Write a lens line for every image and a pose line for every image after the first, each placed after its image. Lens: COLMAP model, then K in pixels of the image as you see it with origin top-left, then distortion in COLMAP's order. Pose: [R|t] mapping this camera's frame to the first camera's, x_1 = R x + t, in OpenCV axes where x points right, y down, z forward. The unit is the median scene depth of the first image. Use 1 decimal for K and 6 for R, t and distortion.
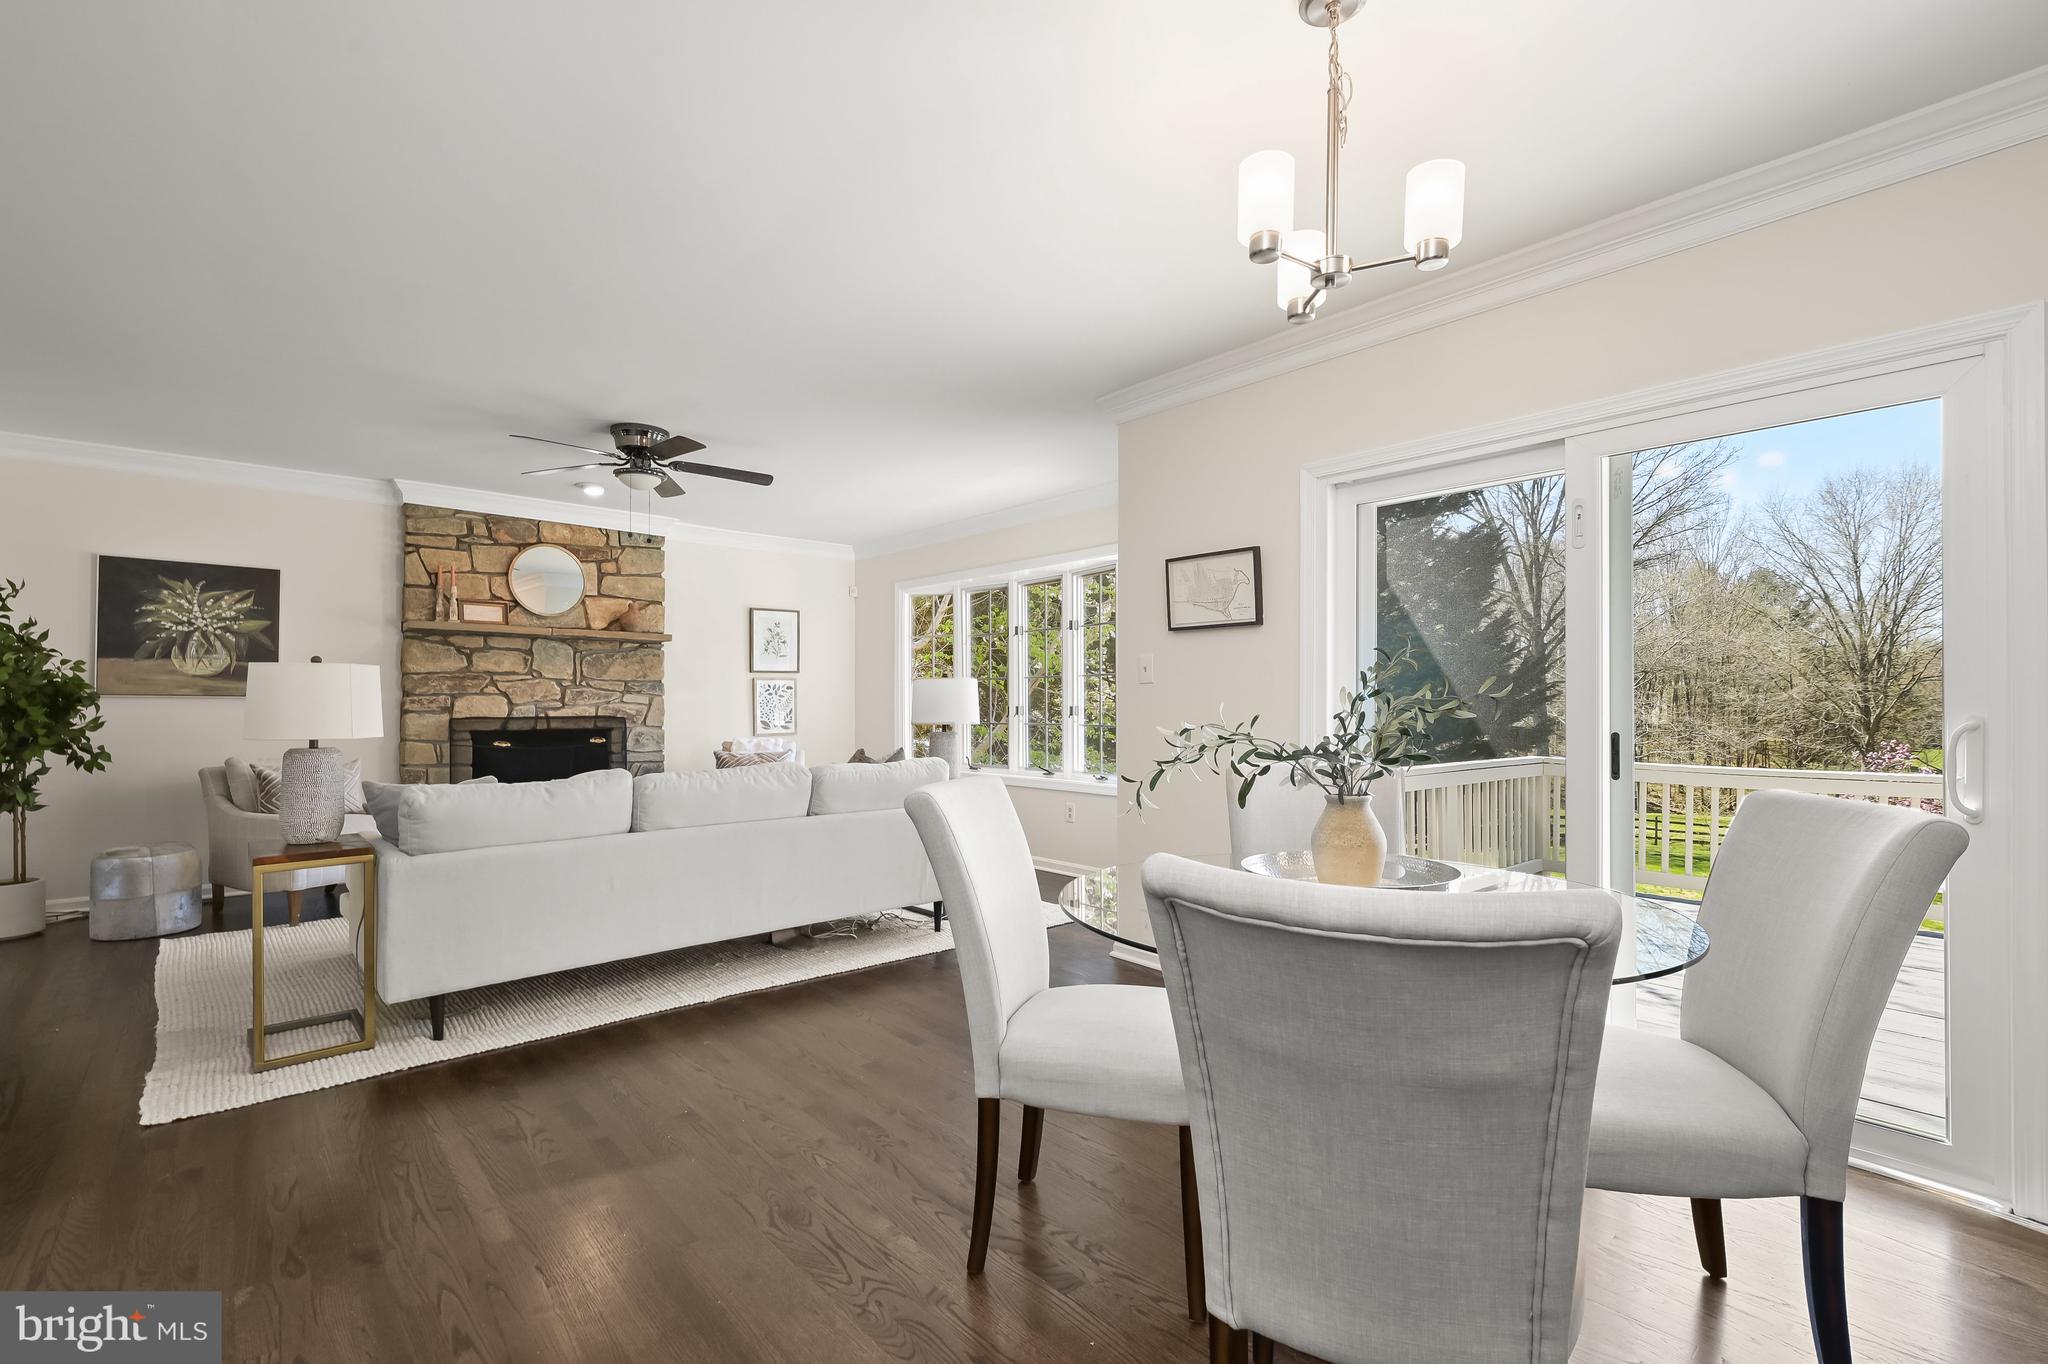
lens RADIAL K [[910.1, 0, 1033.6], [0, 910.1, 693.5], [0, 0, 1]] dist [0.002027, -0.000274]
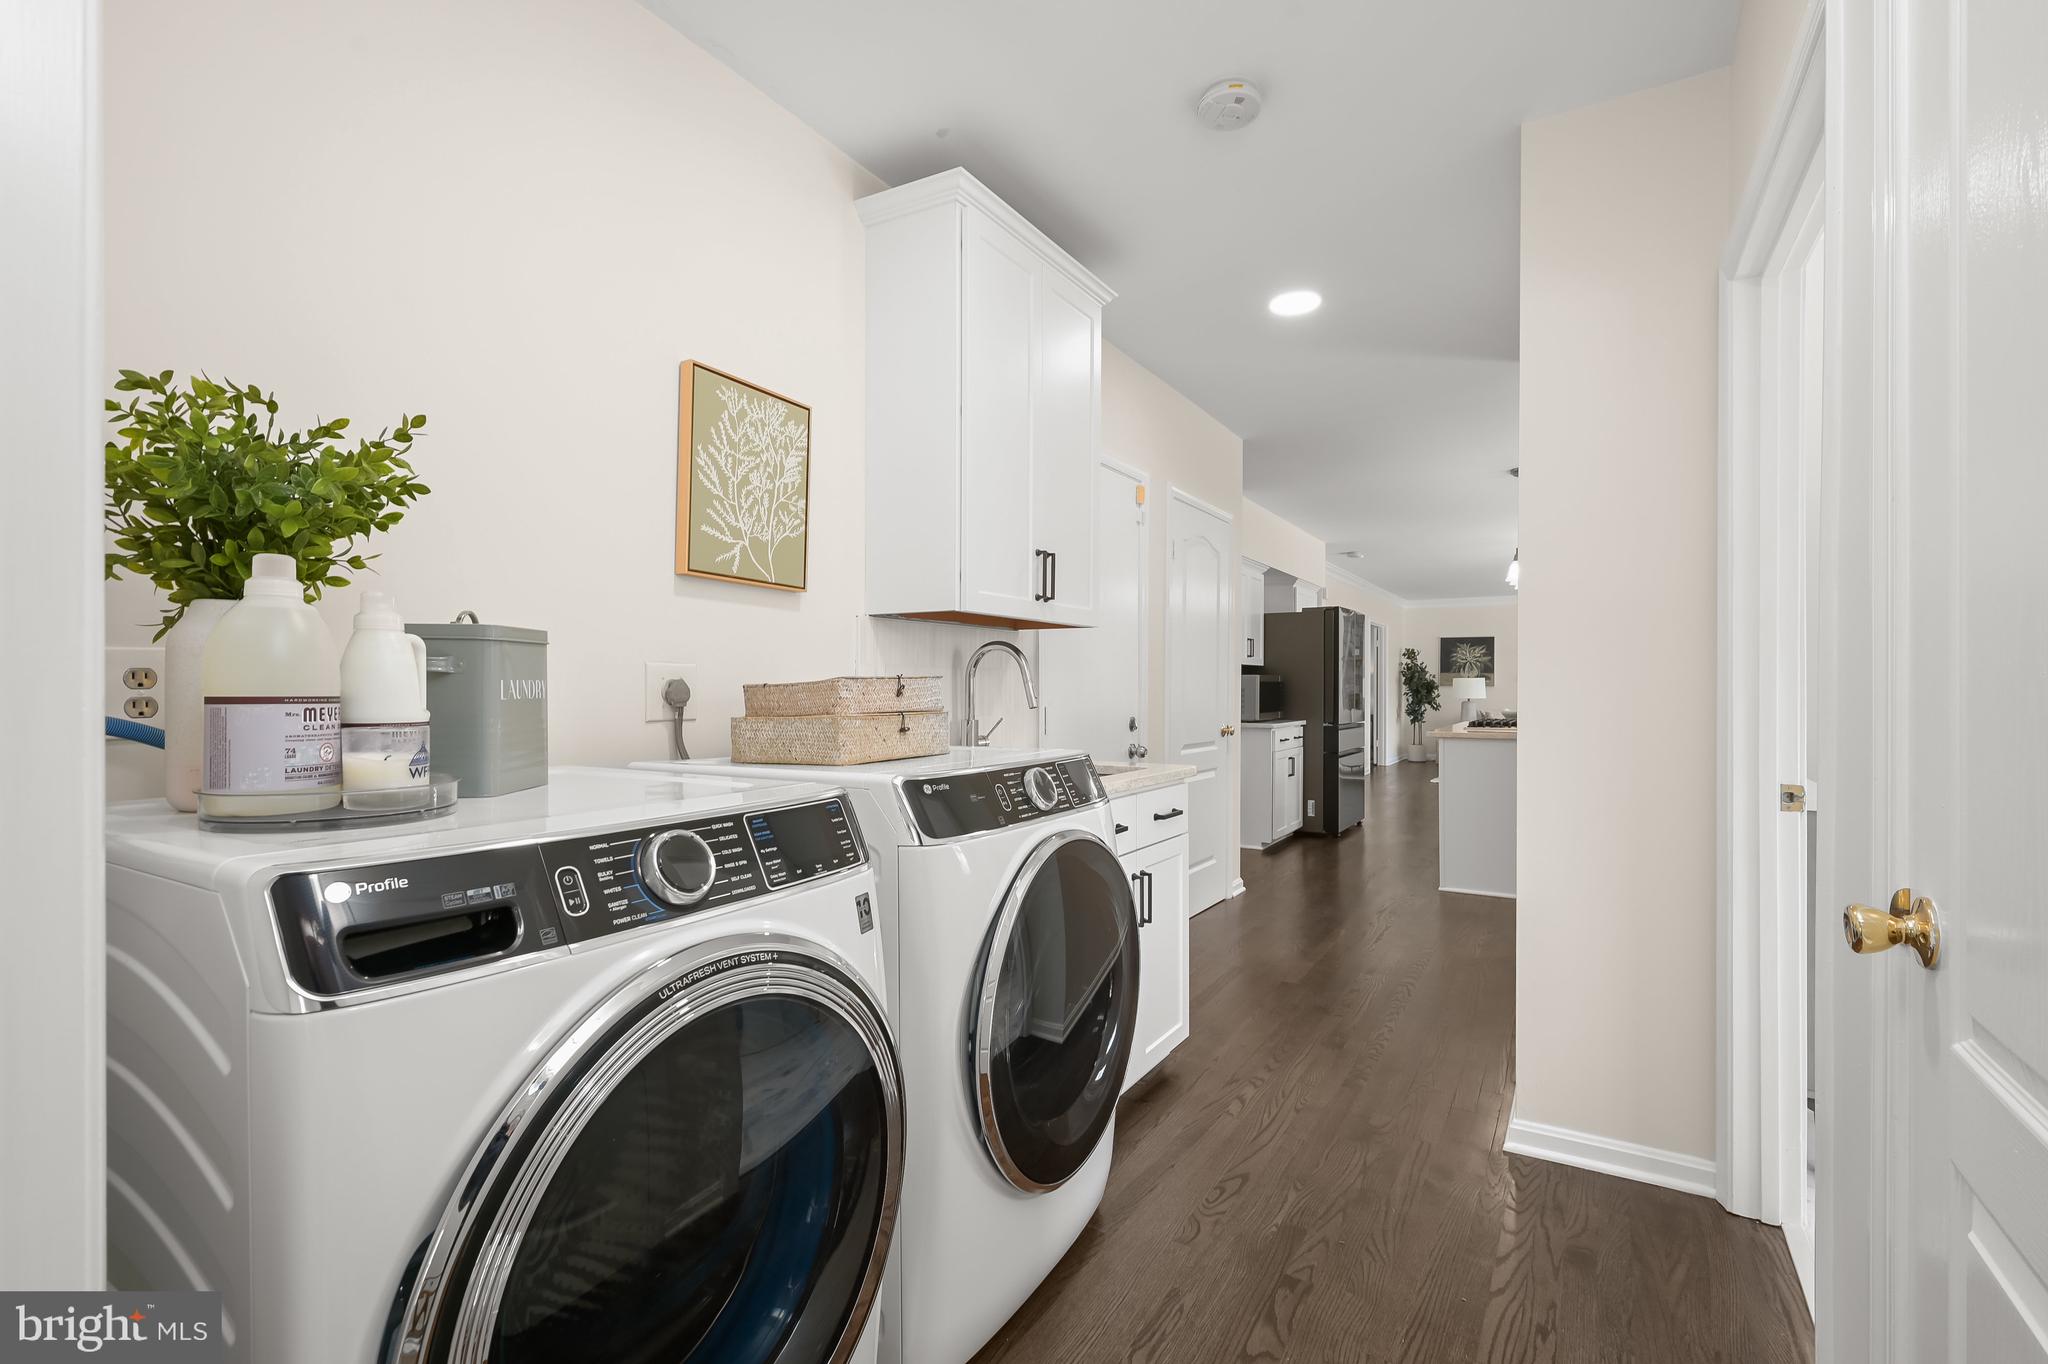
lens RADIAL K [[891.7, 0, 1017.0], [0, 891.7, 693.4], [0, 0, 1]] dist [-0.000806, -0.000112]
pose [[0.262686, 0.003328, -0.964876, 1.160194], [0.014543, 0.999867, 0.007408, -0.013058], [0.964772, -0.015978, 0.262602, -0.895745]]
